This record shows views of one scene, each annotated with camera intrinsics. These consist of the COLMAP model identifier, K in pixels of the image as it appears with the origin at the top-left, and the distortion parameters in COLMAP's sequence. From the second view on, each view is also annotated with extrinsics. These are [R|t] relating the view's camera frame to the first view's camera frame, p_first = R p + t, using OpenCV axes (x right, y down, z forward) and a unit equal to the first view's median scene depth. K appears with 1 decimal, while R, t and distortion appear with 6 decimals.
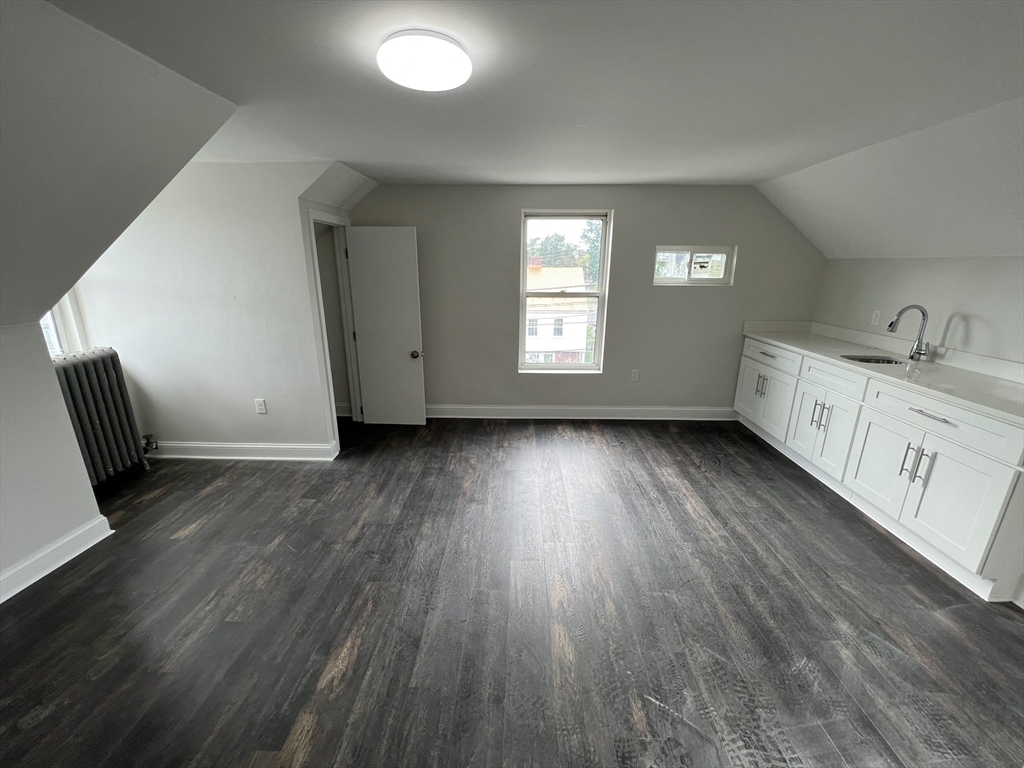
lens RADIAL K [[412.2, 0, 510.8], [0, 412.2, 383.0], [0, 0, 1]] dist [-0.004320, 0.000885]
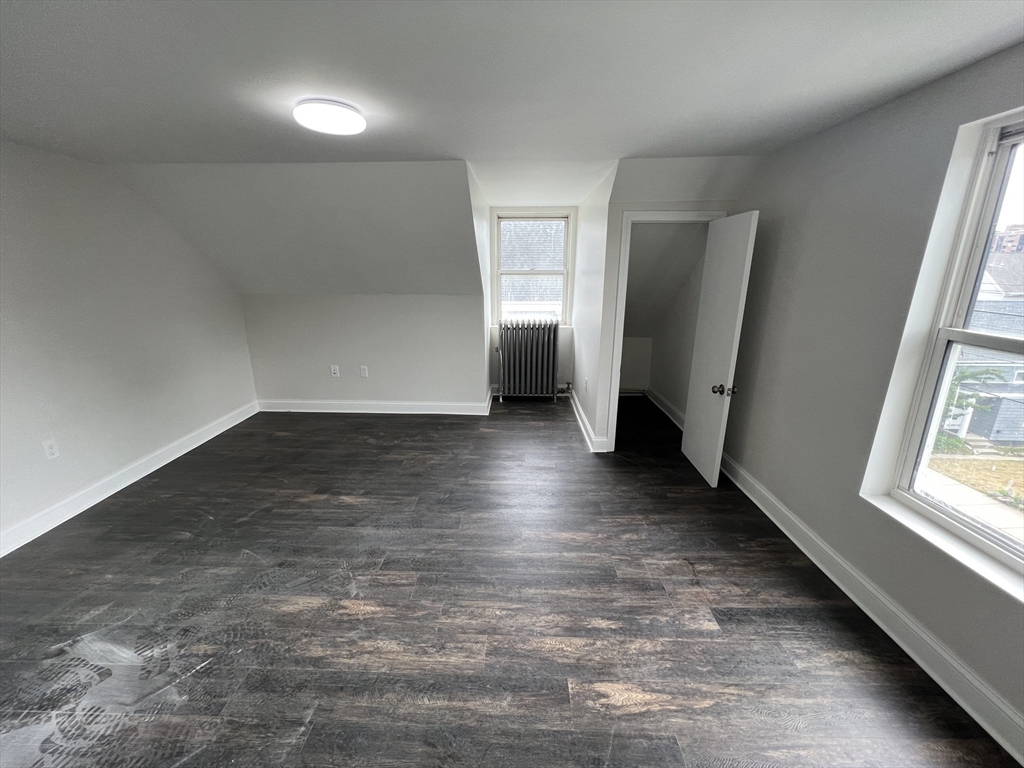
lens RADIAL K [[412.2, 0, 506.6], [0, 412.2, 380.0], [0, 0, 1]] dist [-0.004320, 0.000885]
pose [[-0.010248, 0.255394, -0.966783, 0.864800], [-0.278949, 0.927722, 0.248032, -0.294207], [0.960251, 0.272225, 0.061735, 1.089688]]
